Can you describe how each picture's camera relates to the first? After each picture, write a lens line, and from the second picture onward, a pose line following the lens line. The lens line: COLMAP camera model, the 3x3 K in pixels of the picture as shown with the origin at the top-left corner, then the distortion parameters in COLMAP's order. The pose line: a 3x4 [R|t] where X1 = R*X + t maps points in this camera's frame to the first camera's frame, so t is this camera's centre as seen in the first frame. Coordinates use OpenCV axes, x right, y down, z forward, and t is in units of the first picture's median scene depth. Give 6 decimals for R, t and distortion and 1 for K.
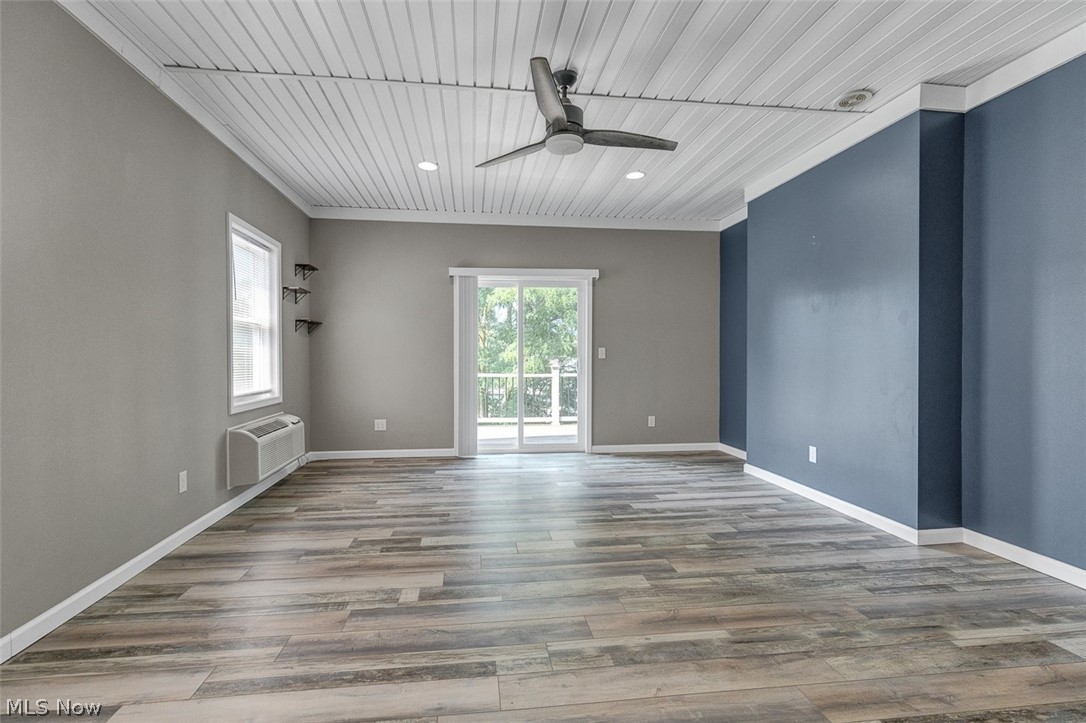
lens RADIAL K [[492.3, 0, 536.6], [0, 492.3, 358.4], [0, 0, 1]] dist [0.011271, -0.002573]
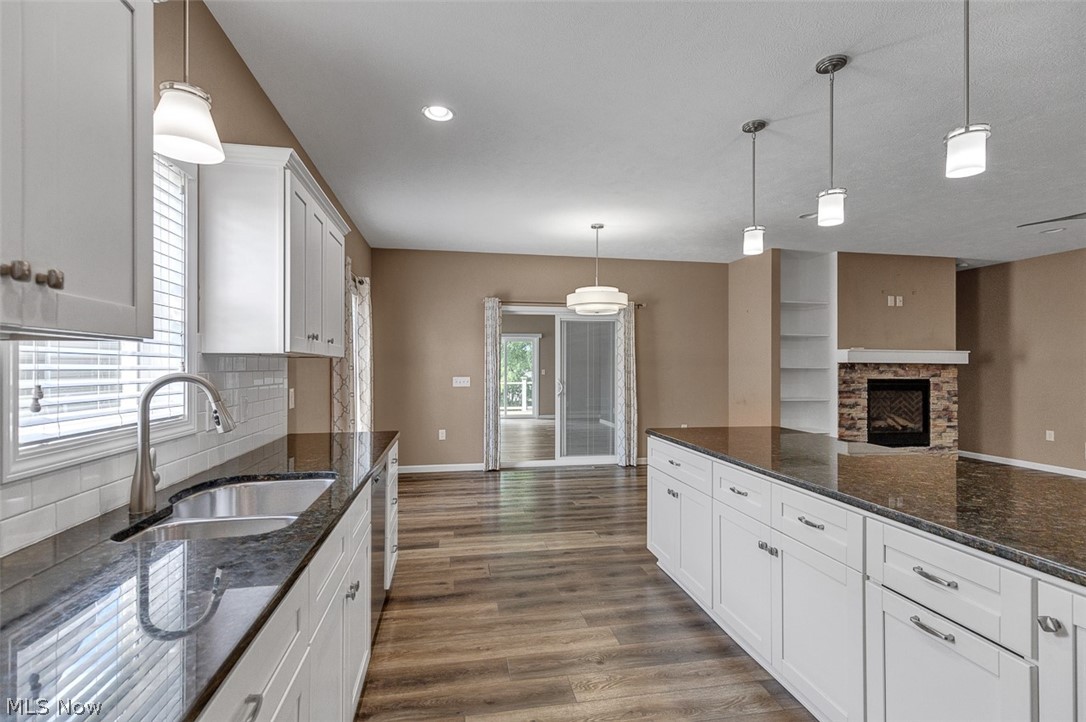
lens RADIAL K [[492.3, 0, 539.0], [0, 492.3, 362.8], [0, 0, 1]] dist [0.011271, -0.002573]
pose [[0.998563, 0.006833, 0.053162, -0.006601], [-0.006175, 0.999902, -0.012531, -0.054855], [-0.053242, 0.012185, 0.998507, -2.621774]]
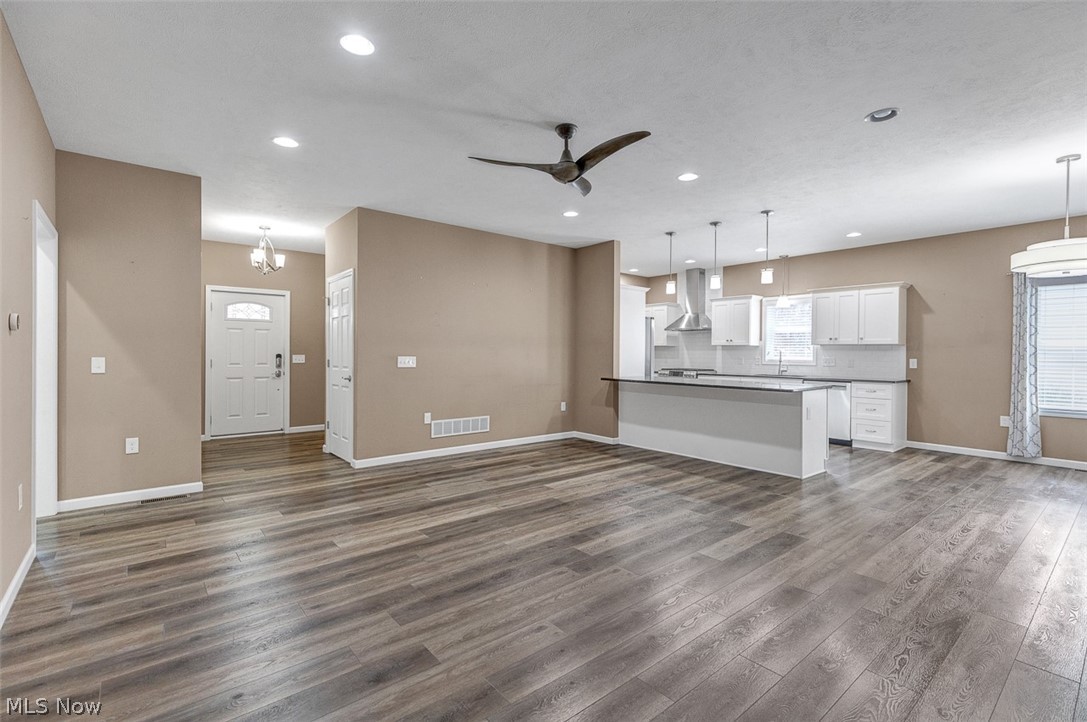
lens RADIAL K [[492.8, 0, 546.3], [0, 492.8, 354.4], [0, 0, 1]] dist [0.011271, -0.002573]
pose [[-0.844054, 0.000640, -0.536258, 2.391208], [-0.007081, 0.999899, 0.012339, -0.044241], [0.536211, 0.014212, -0.843964, -0.321057]]
